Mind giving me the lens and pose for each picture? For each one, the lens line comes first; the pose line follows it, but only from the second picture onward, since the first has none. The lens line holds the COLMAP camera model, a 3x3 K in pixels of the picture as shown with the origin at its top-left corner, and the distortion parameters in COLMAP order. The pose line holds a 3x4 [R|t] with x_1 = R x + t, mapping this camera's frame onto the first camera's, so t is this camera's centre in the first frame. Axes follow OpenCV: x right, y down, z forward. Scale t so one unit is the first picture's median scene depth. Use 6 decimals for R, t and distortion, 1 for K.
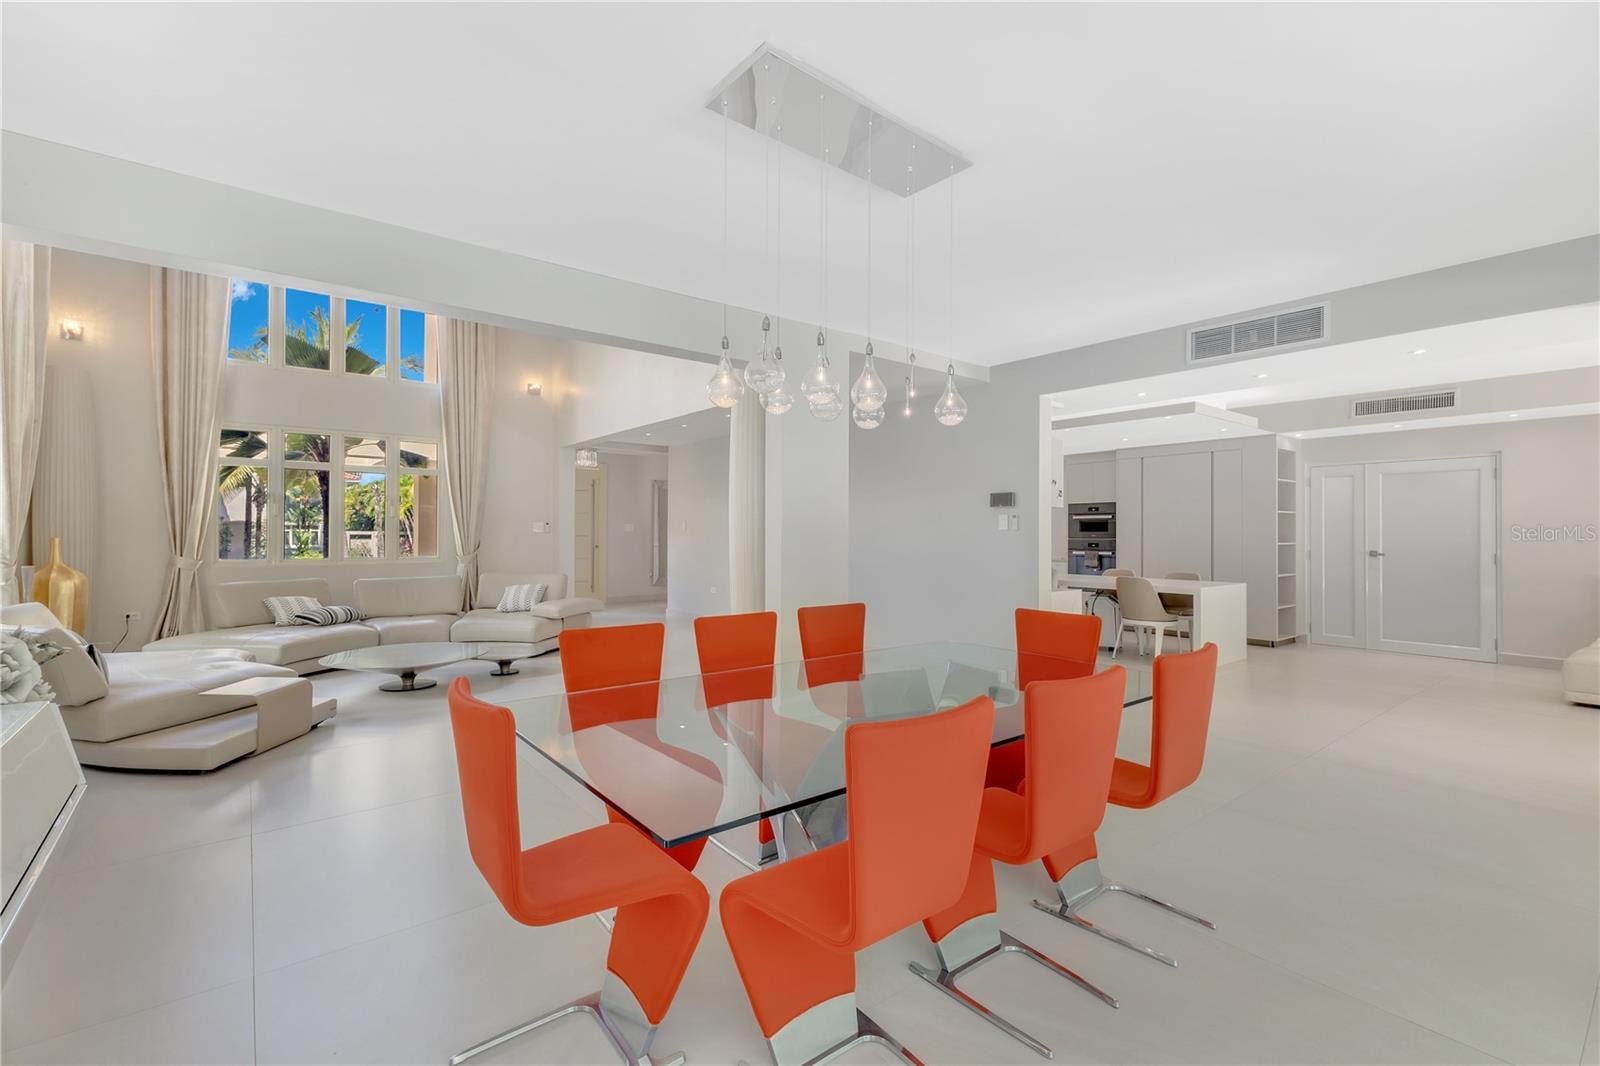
lens RADIAL K [[701.3, 0, 798.5], [0, 701.3, 526.9], [0, 0, 1]] dist [0.015991, -0.000454]
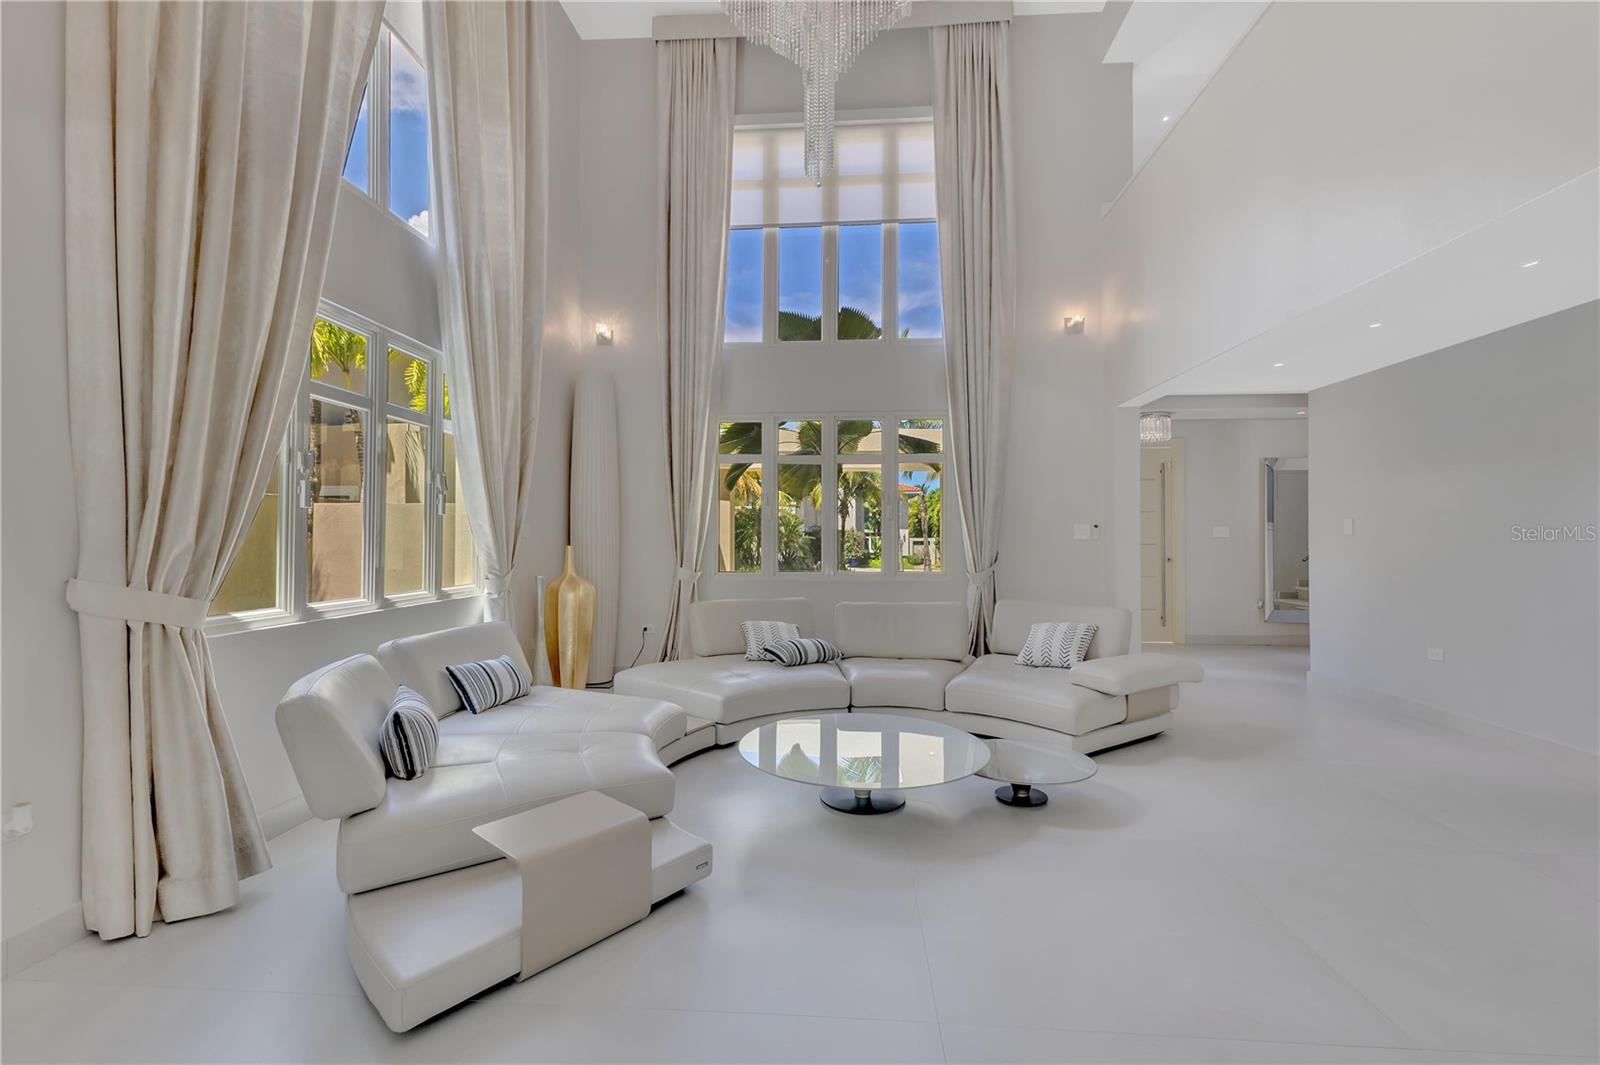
lens RADIAL K [[701.3, 0, 798.5], [0, 701.3, 526.4], [0, 0, 1]] dist [0.015991, -0.000454]
pose [[0.735693, -0.012966, -0.677191, -0.137041], [0.006192, 0.999904, -0.012418, 0.002047], [0.677287, 0.004943, 0.735702, 0.384196]]
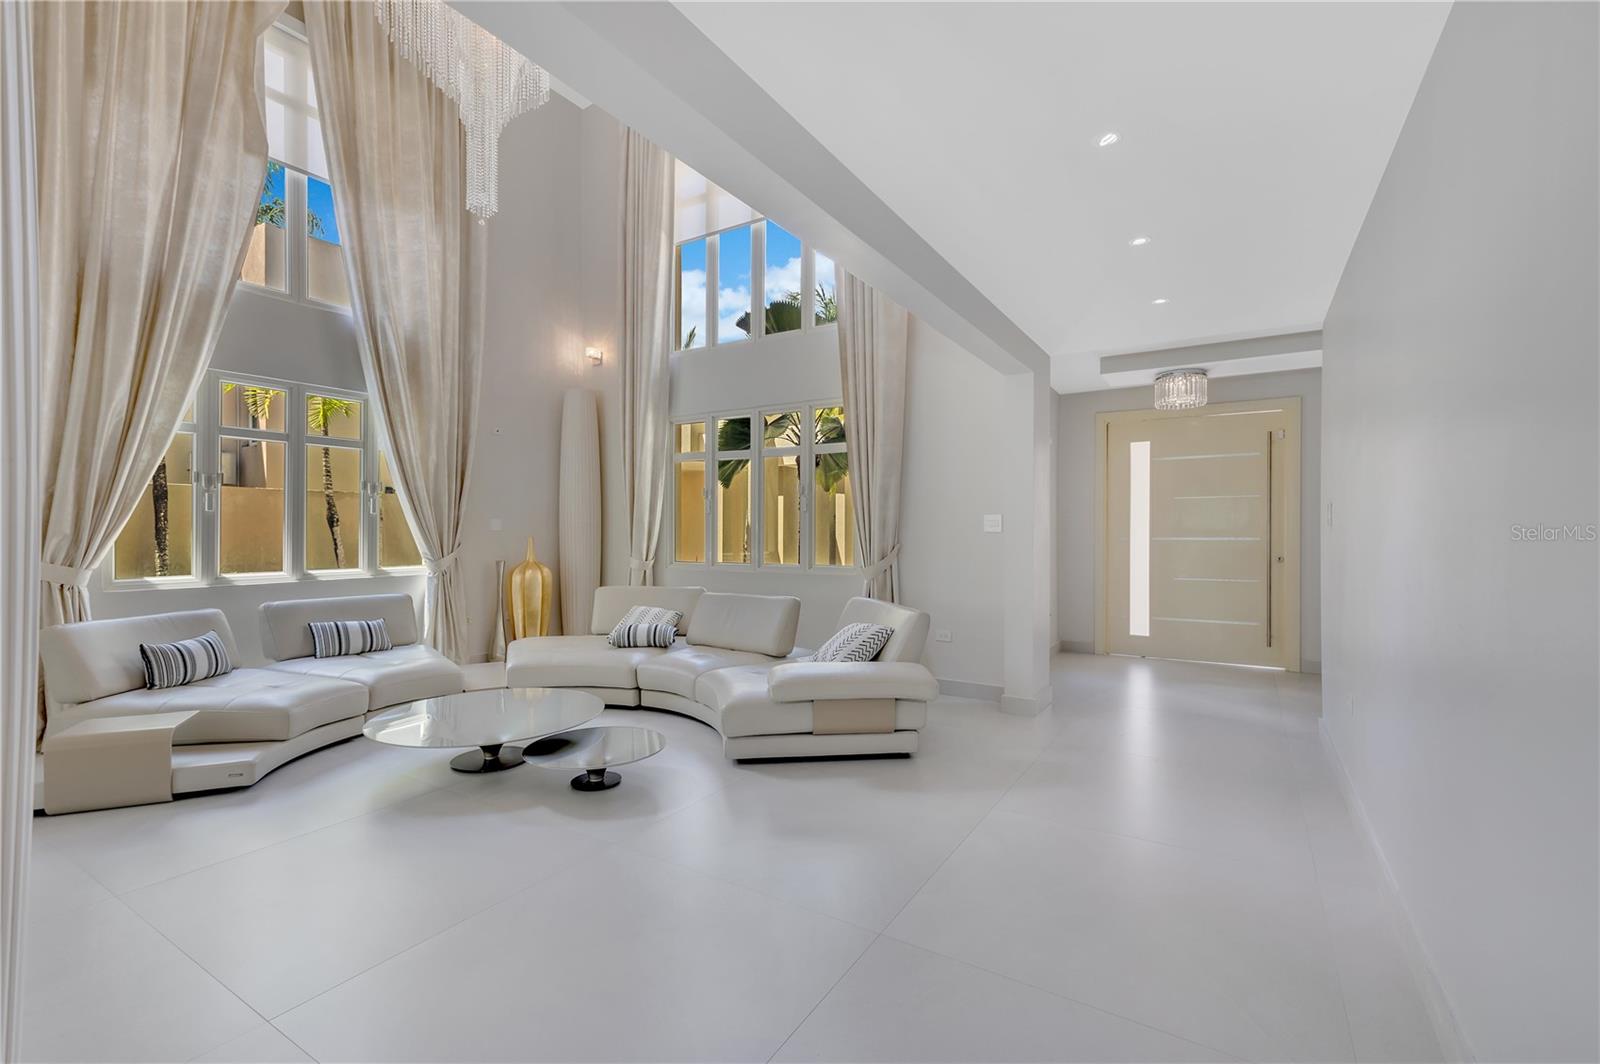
lens RADIAL K [[693.8, 0, 801.2], [0, 693.8, 519.8], [0, 0, 1]] dist [0.008629, -0.000131]
pose [[0.348168, -0.012404, -0.937350, 0.122673], [0.008467, 0.999913, -0.010087, 0.003009], [0.937394, -0.004425, 0.348243, 0.752566]]
